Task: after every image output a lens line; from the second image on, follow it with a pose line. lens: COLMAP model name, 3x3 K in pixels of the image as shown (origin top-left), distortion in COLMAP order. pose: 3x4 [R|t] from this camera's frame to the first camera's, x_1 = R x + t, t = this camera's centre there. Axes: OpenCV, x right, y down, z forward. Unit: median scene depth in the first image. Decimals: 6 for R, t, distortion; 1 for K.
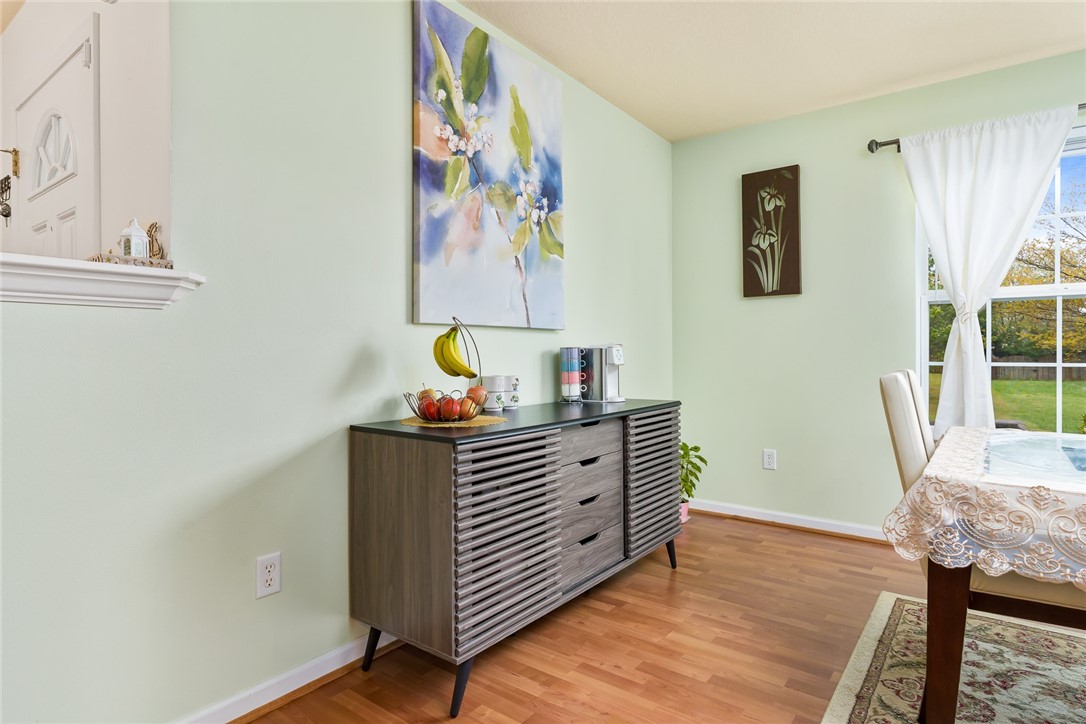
lens RADIAL K [[583.5, 0, 548.2], [0, 583.5, 358.5], [0, 0, 1]] dist [-0.005225, 0.002675]
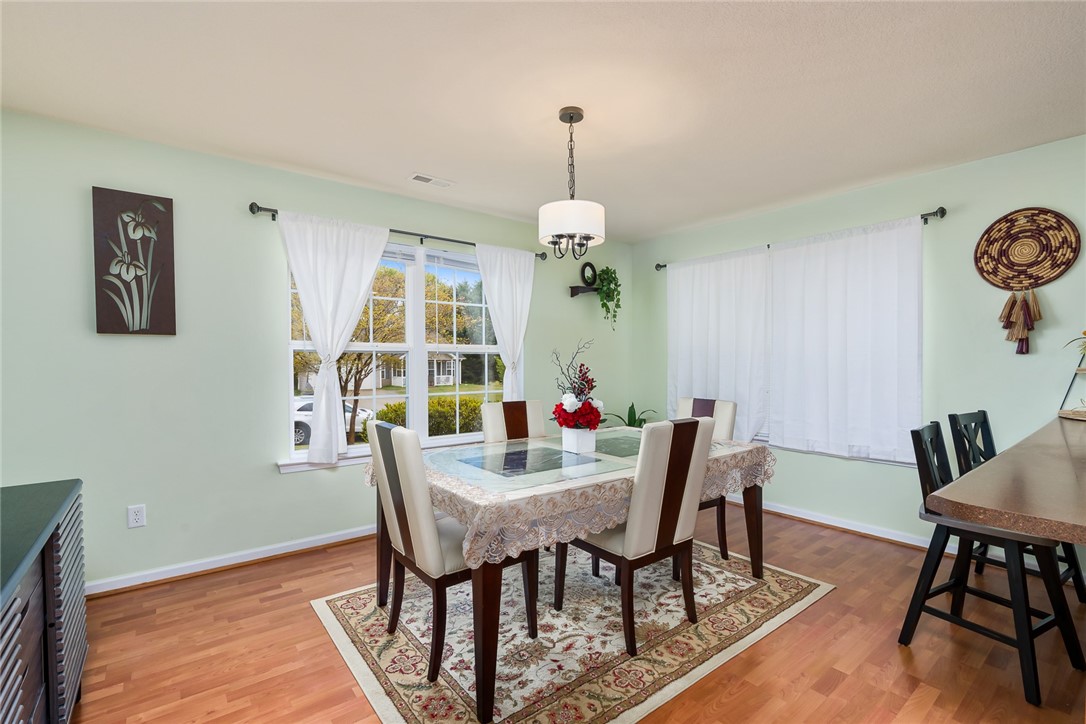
lens RADIAL K [[491.6, 0, 540.9], [0, 491.6, 371.4], [0, 0, 1]] dist [-0.001660, -0.000499]
pose [[0.266748, -0.019908, 0.963561, -0.192371], [0.011396, 0.999782, 0.017502, -0.060382], [-0.963699, 0.006312, 0.266917, 0.212675]]
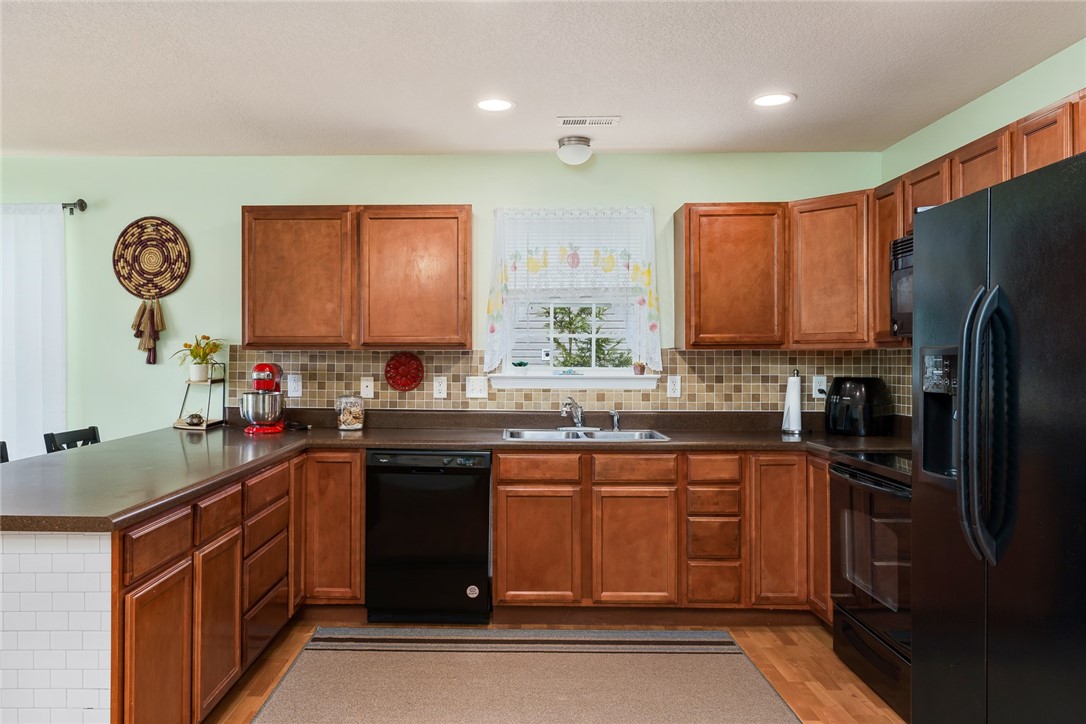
lens RADIAL K [[803.7, 0, 490.8], [0, 803.7, 359.7], [0, 0, 1]] dist [-0.000070, 0.001588]
pose [[-0.567407, -0.001987, 0.823435, -0.605148], [0.005552, 0.999965, 0.006238, -0.078767], [-0.823419, 0.008111, -0.567376, -0.065330]]
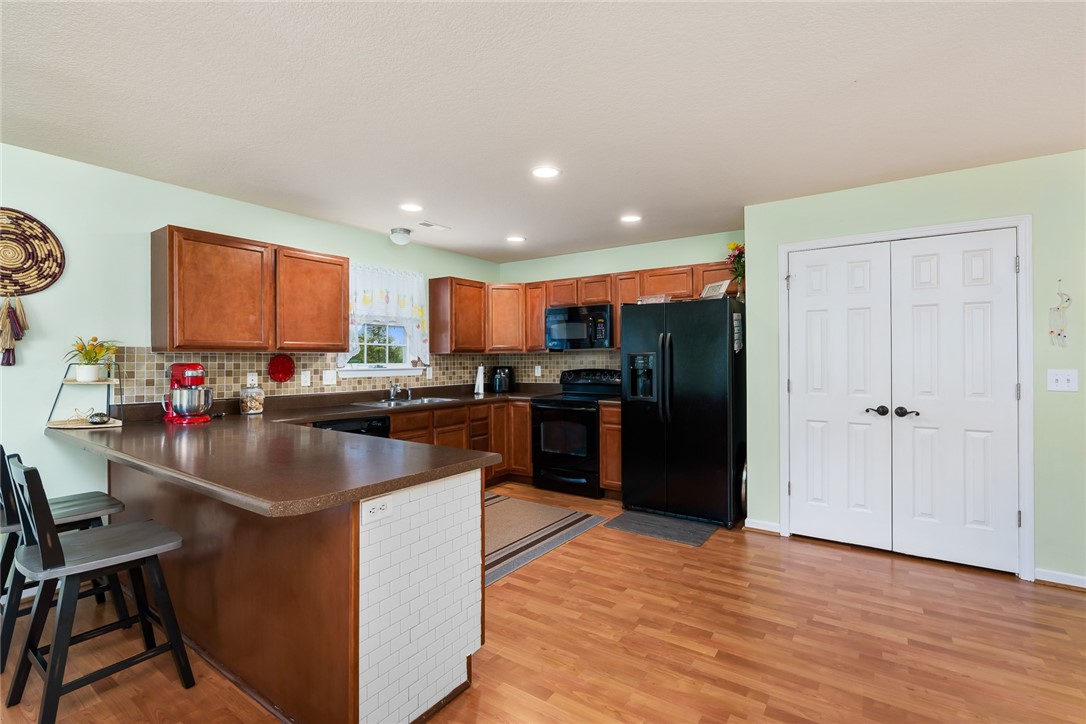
lens RADIAL K [[493.7, 0, 546.5], [0, 493.7, 354.3], [0, 0, 1]] dist [-0.001237, 0.000251]
pose [[-0.999276, 0.003174, -0.037913, 0.024362], [0.003150, 0.999995, 0.000701, -0.081918], [0.037915, 0.000581, -0.999281, 0.451616]]
